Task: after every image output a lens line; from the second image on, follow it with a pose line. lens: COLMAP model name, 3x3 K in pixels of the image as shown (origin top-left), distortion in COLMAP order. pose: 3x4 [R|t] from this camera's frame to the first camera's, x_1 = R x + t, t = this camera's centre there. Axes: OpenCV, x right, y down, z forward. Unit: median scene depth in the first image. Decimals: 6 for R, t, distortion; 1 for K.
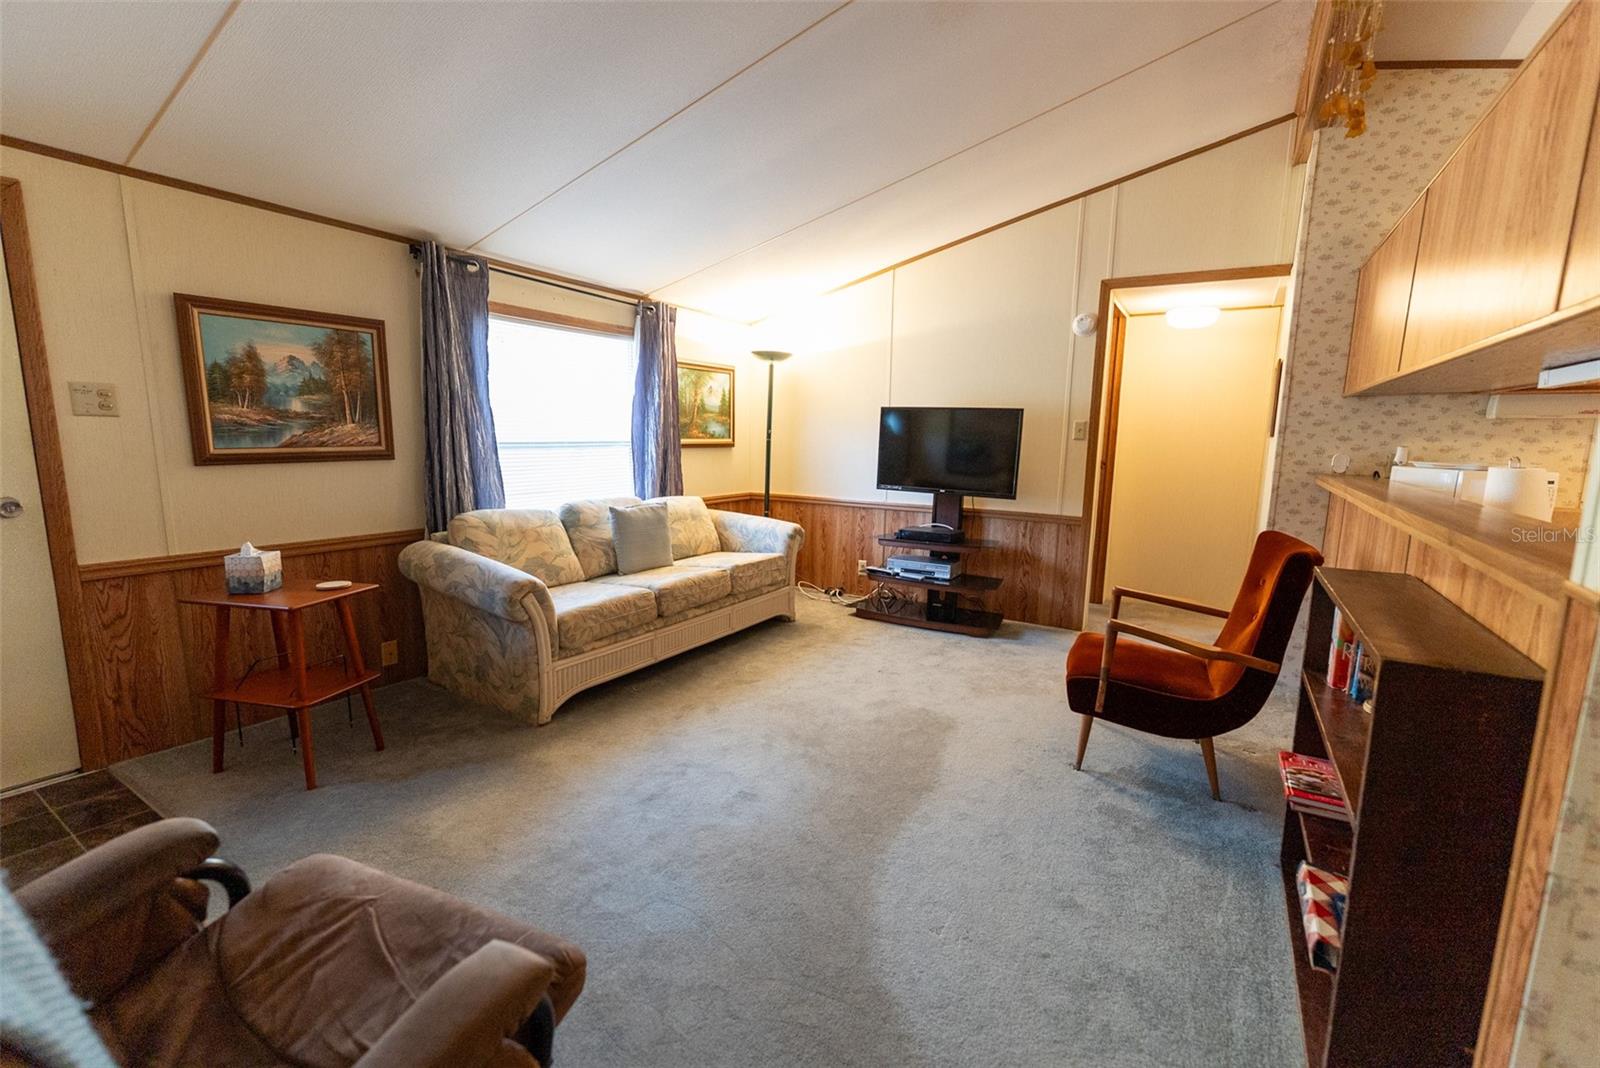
lens RADIAL K [[675.2, 0, 798.6], [0, 675.2, 532.2], [0, 0, 1]] dist [-0.000661, -0.001136]
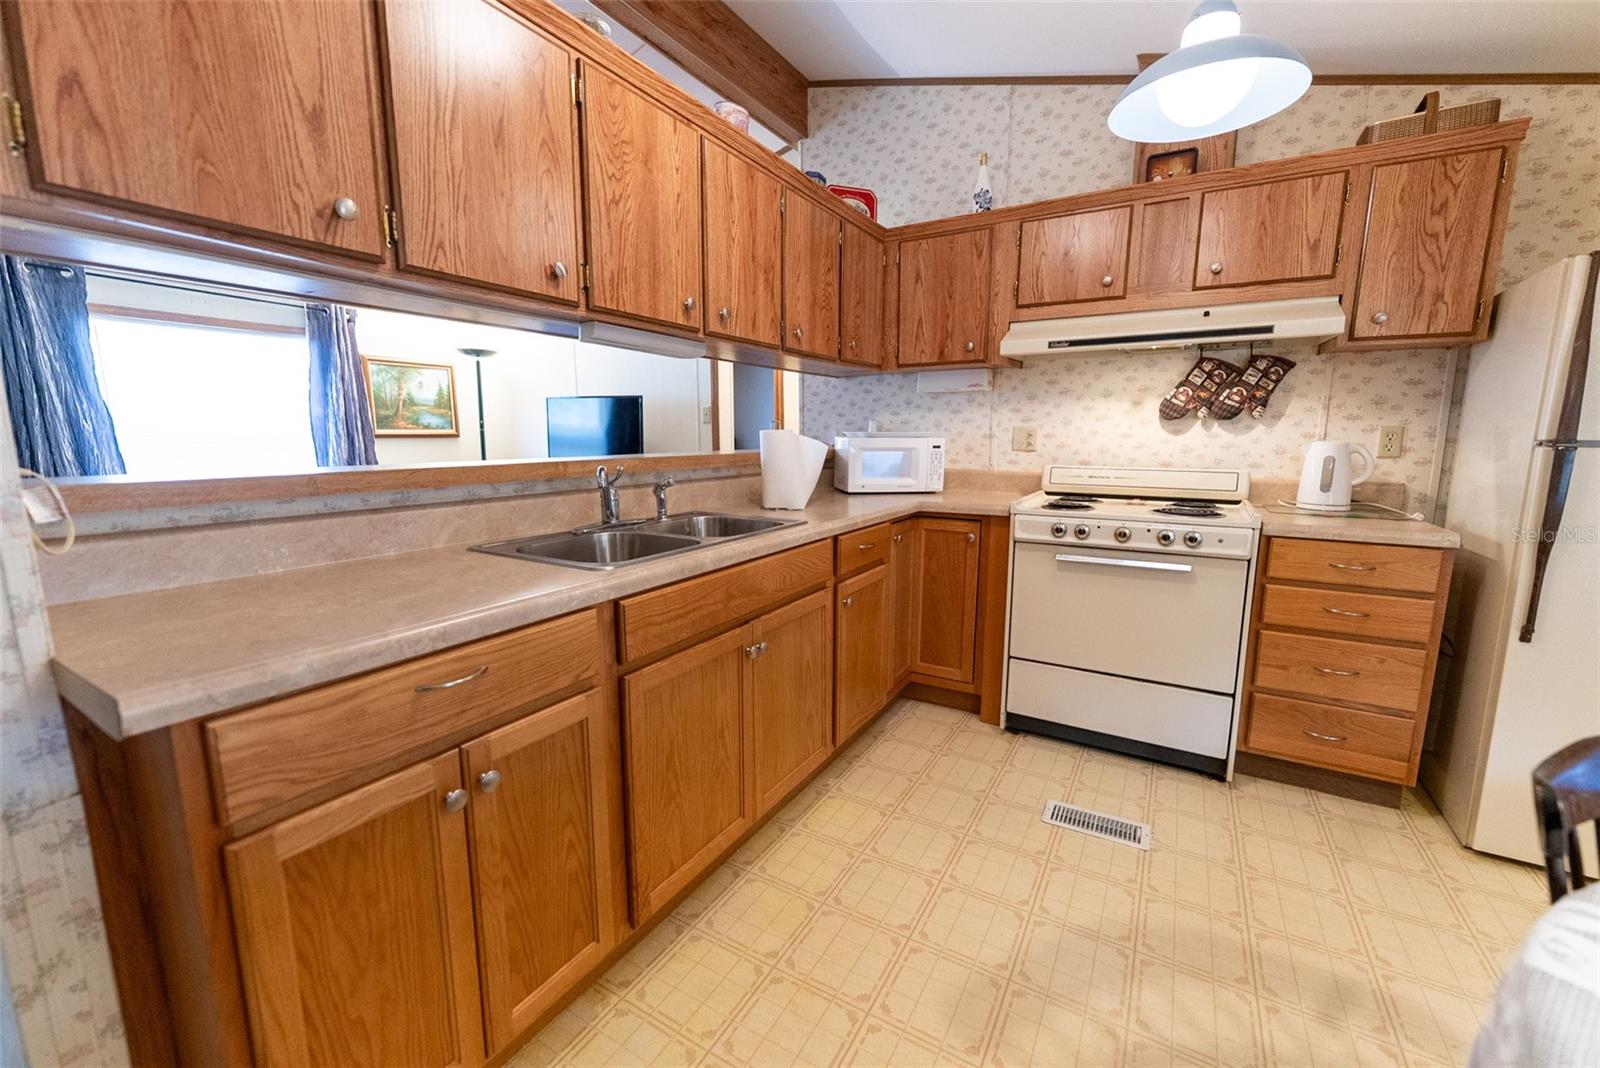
lens RADIAL K [[639.5, 0, 797.8], [0, 639.5, 535.8], [0, 0, 1]] dist [-0.006416, 0.000829]
pose [[0.999566, -0.019848, 0.021776, 0.755129], [0.019547, 0.999712, 0.013952, 0.052091], [-0.022046, -0.013521, 0.999666, -0.081630]]
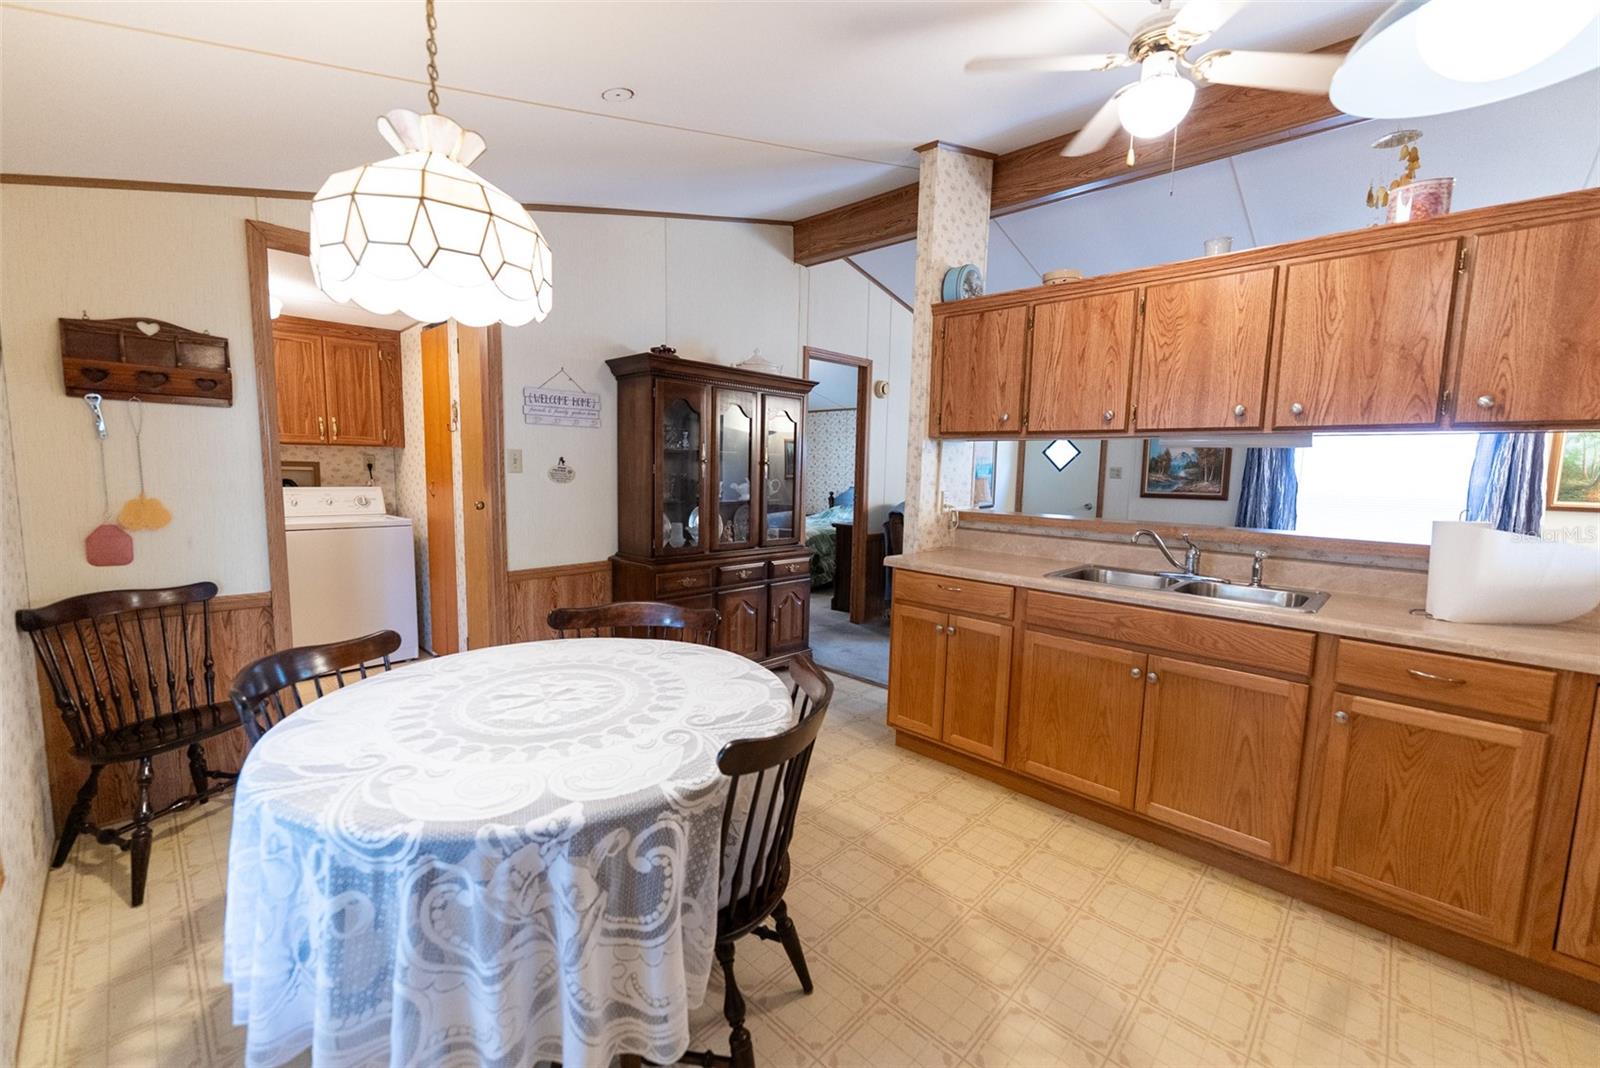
lens RADIAL K [[639.5, 0, 804.0], [0, 639.5, 538.6], [0, 0, 1]] dist [-0.006416, 0.000829]
pose [[-0.195932, 0.084674, -0.976955, 1.483233], [-0.170616, 0.978126, 0.118993, -0.013413], [0.965661, 0.189999, -0.177199, 0.185523]]
